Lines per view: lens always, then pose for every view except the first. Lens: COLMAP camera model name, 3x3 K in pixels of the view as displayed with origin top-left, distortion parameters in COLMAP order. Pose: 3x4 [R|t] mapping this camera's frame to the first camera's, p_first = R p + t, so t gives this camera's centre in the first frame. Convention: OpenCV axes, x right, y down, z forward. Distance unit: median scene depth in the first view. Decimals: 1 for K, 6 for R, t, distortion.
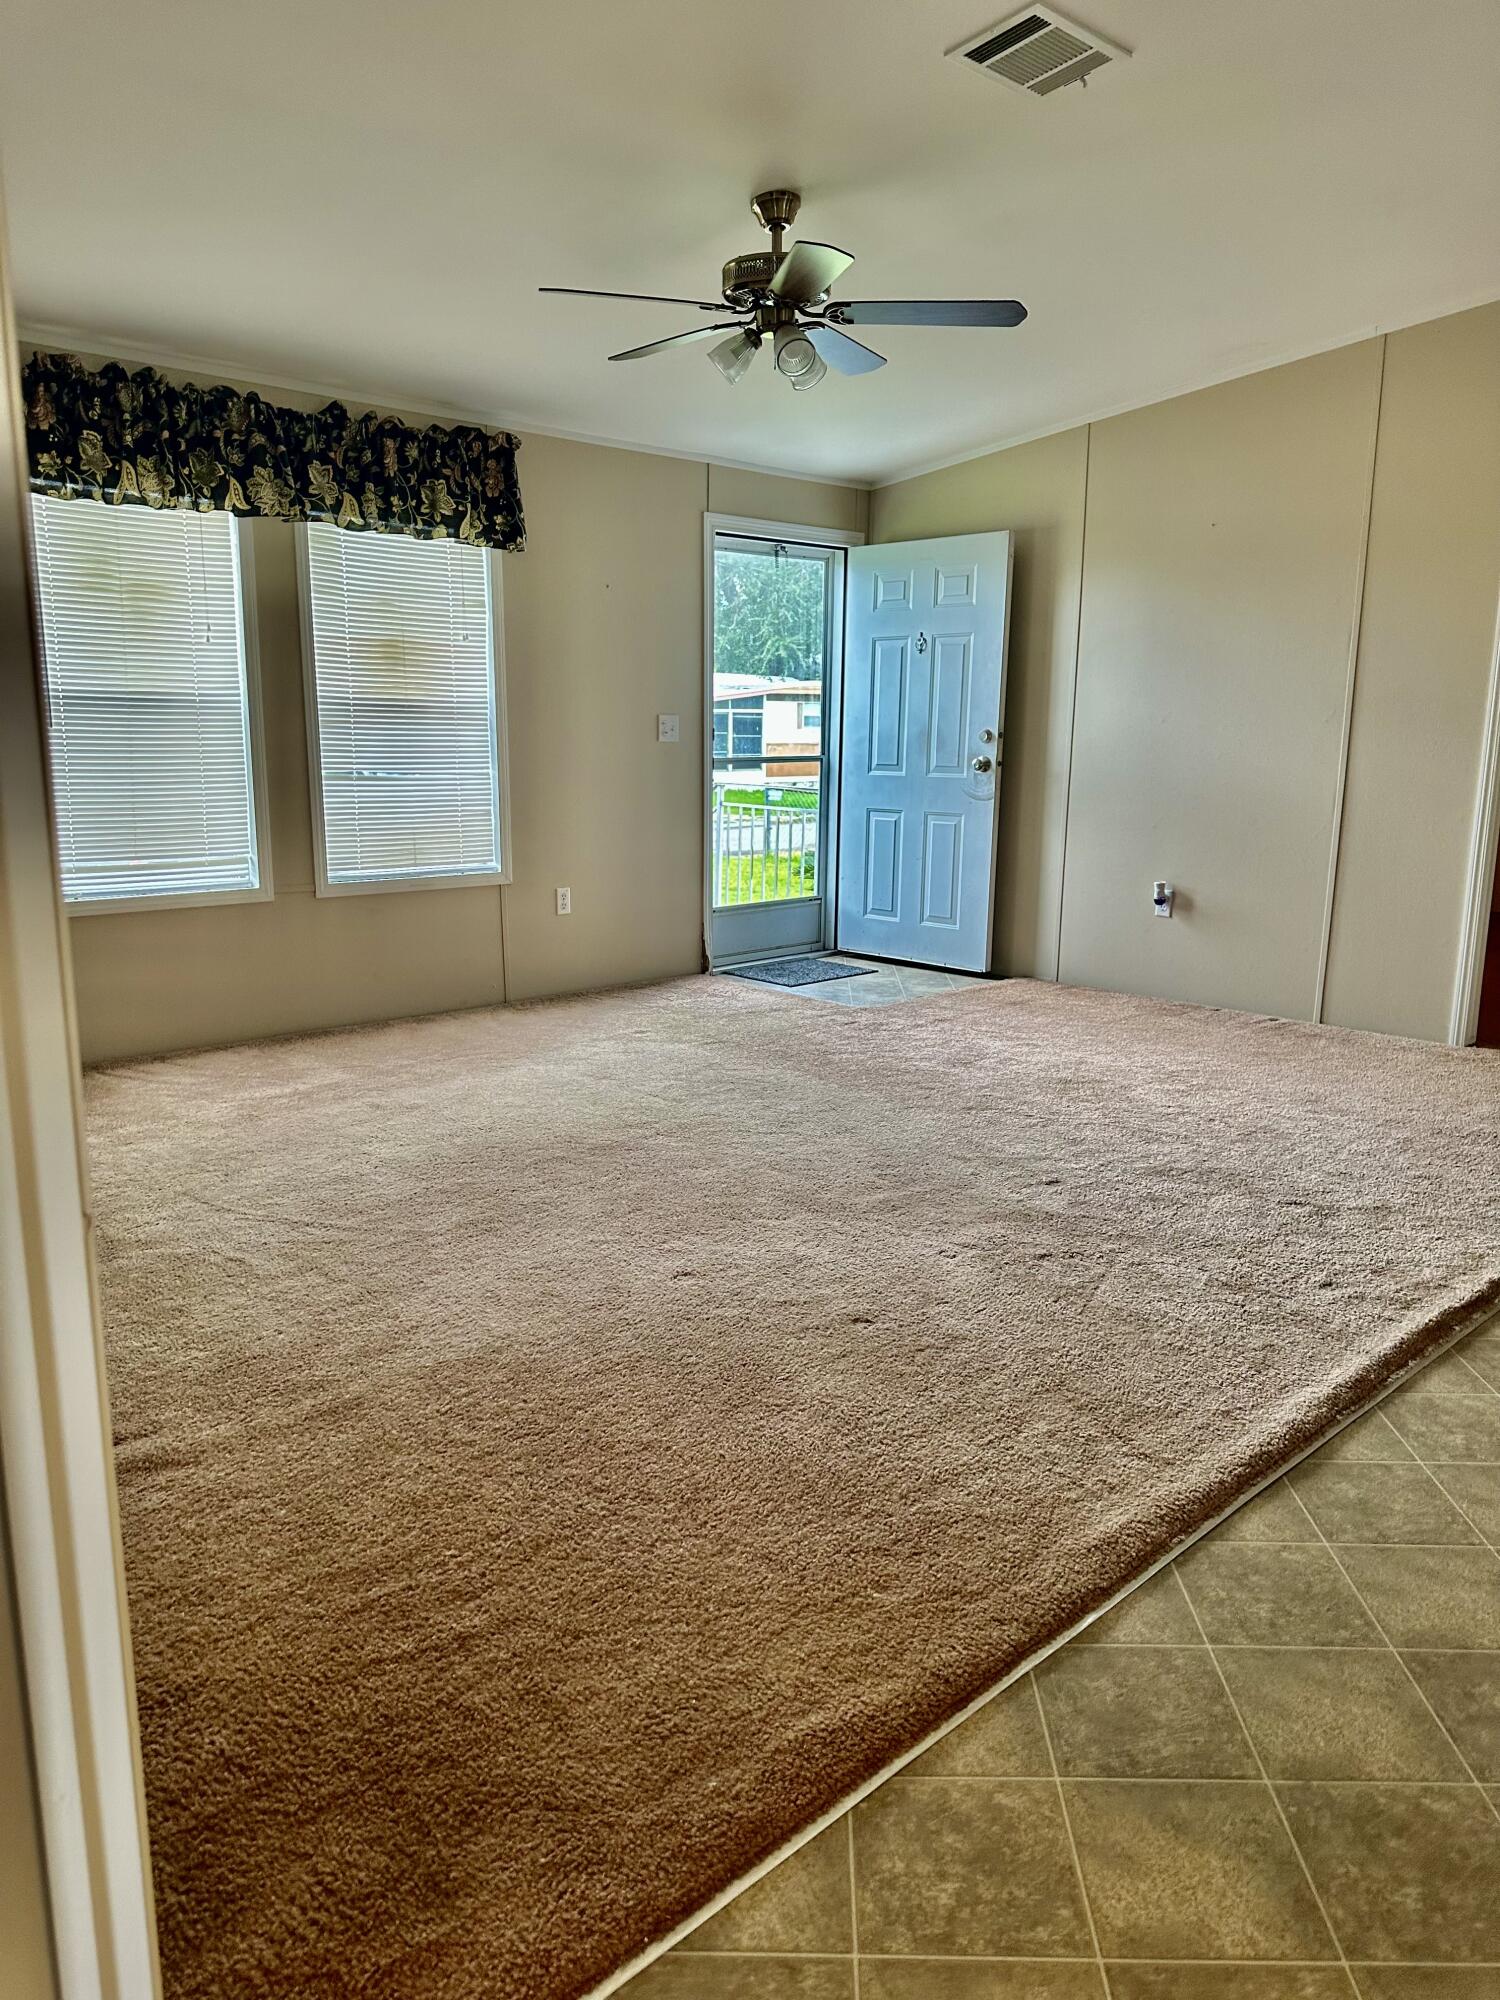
lens RADIAL K [[1403.1, 0, 768.2], [0, 1403.1, 1019.4], [0, 0, 1]] dist [-0.006022, -0.006297]
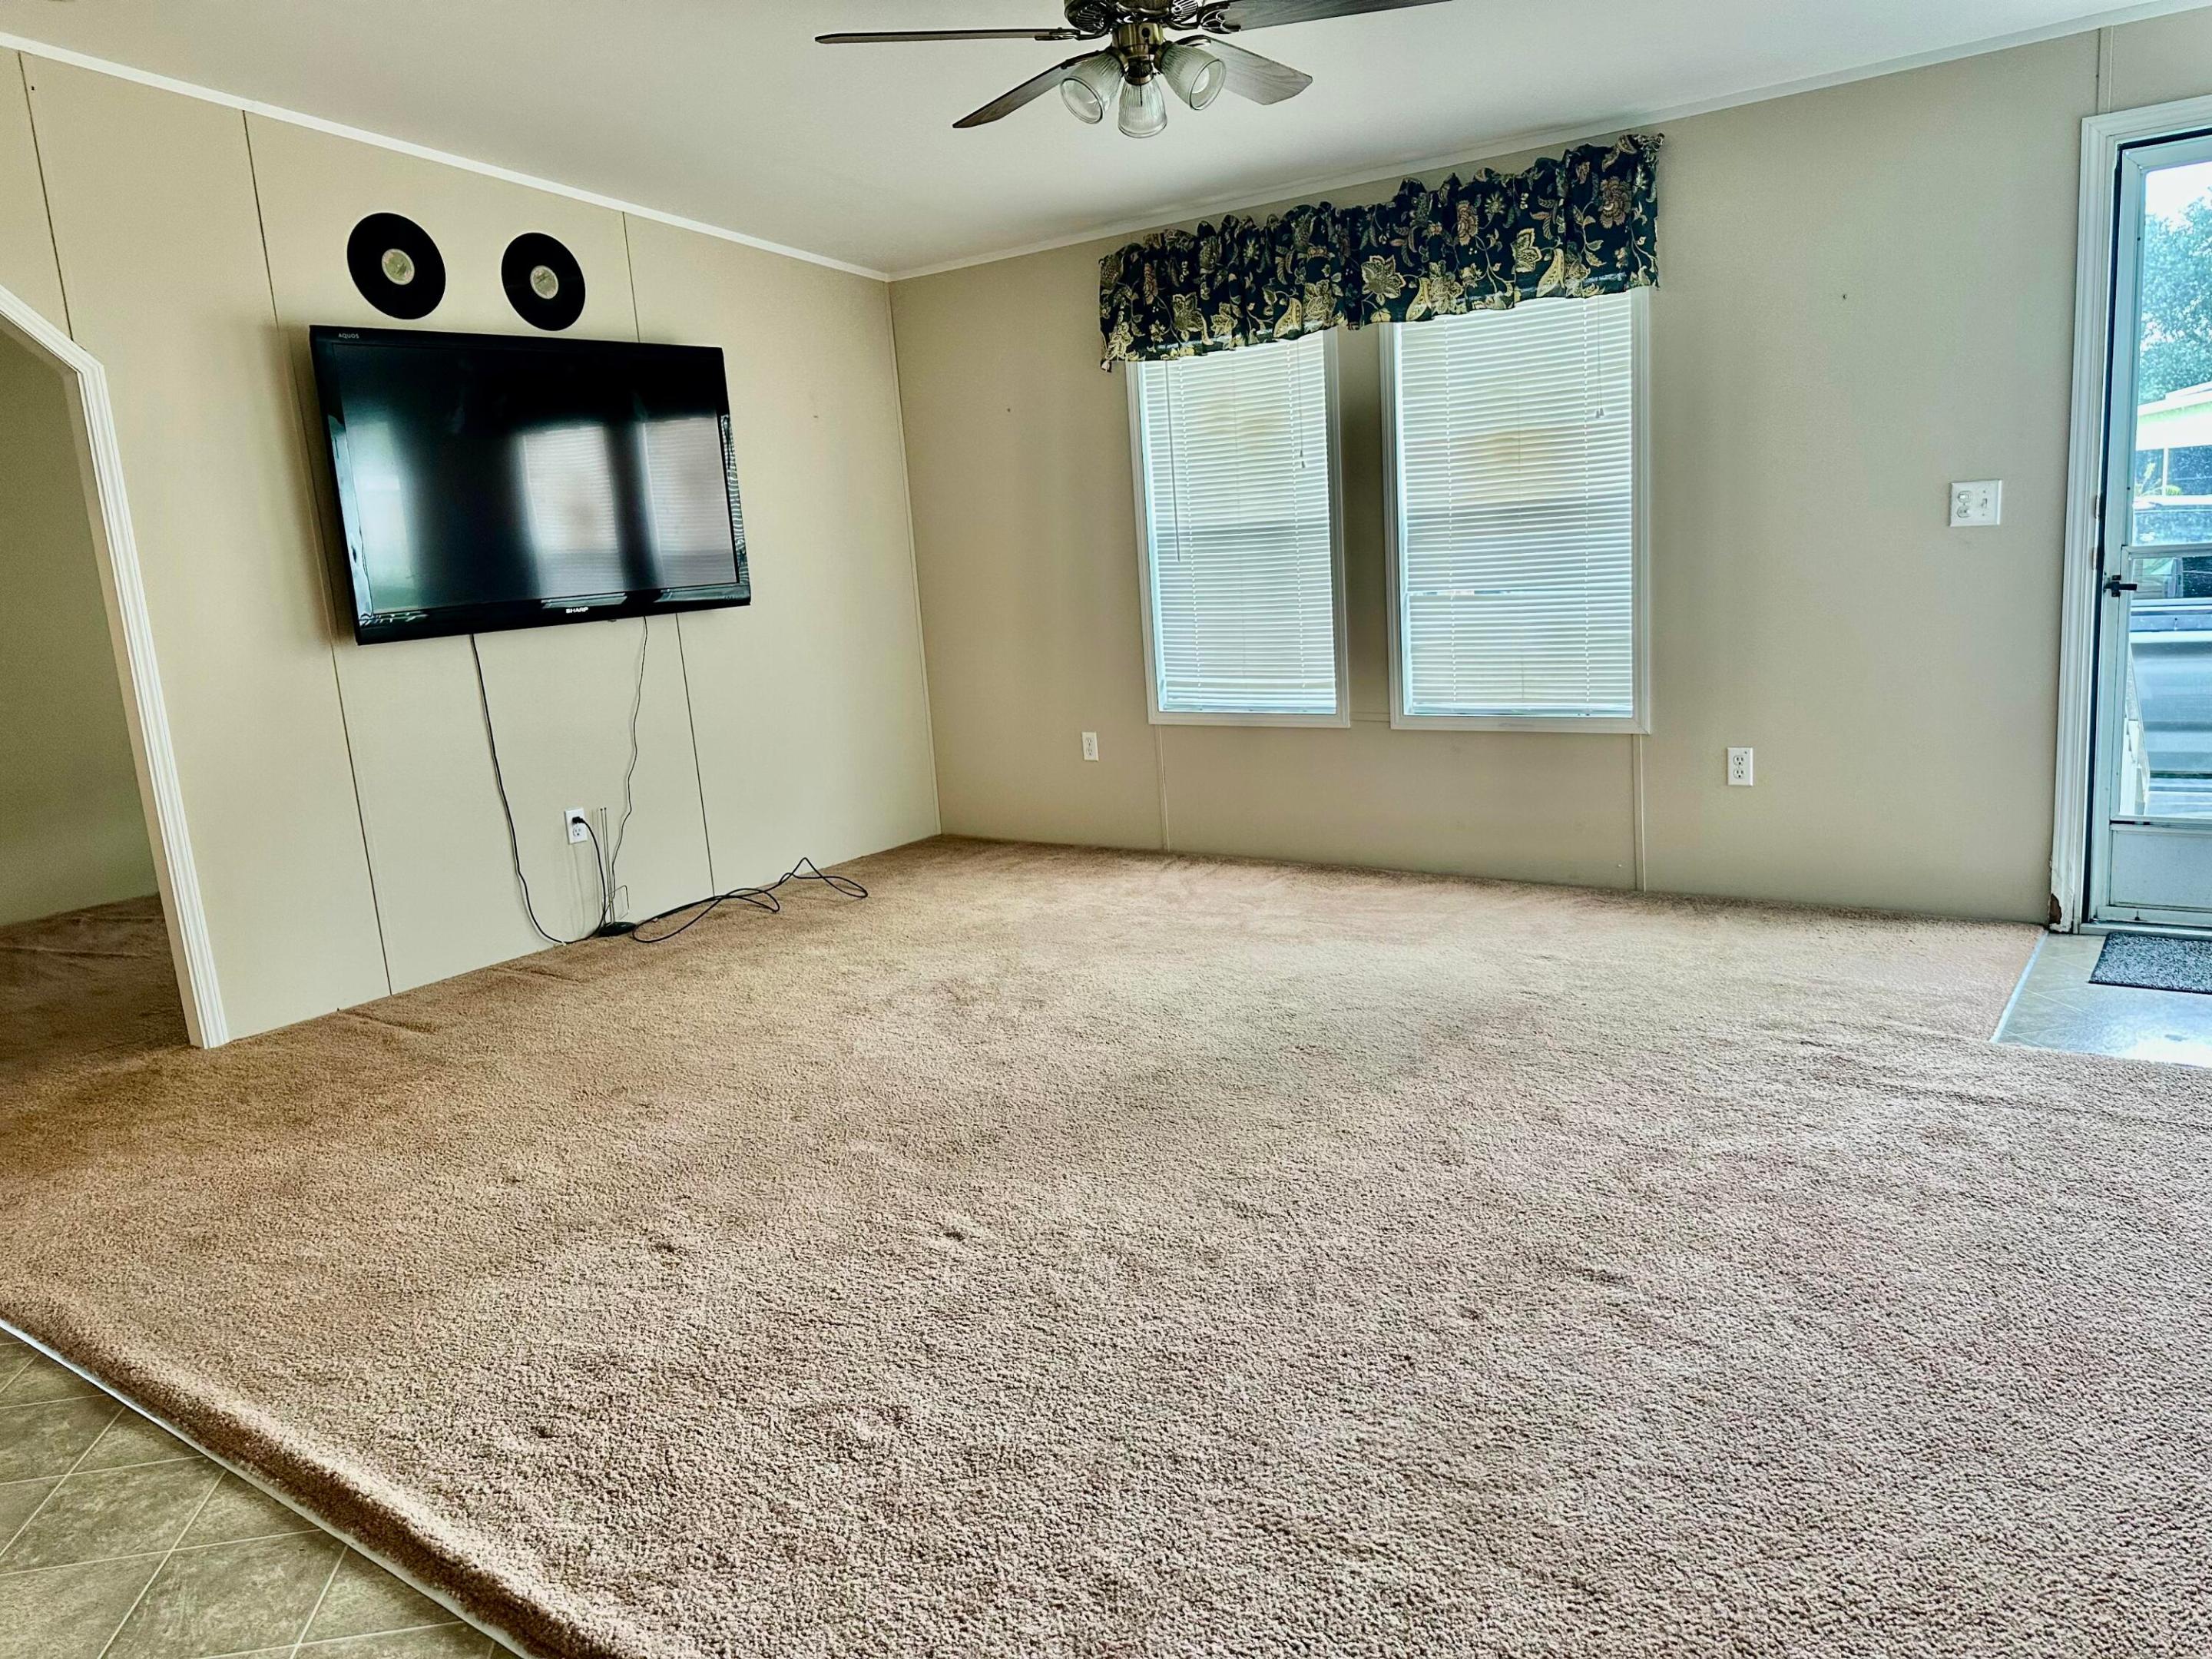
lens RADIAL K [[1551.8, 0, 1106.0], [0, 1551.8, 829.5], [0, 0, 1]] dist [-0.006022, -0.006297]
pose [[0.174440, 0.153292, -0.972663, 0.656726], [-0.133730, 0.982344, 0.130834, -0.132541], [0.975545, 0.107252, 0.191859, 0.642205]]
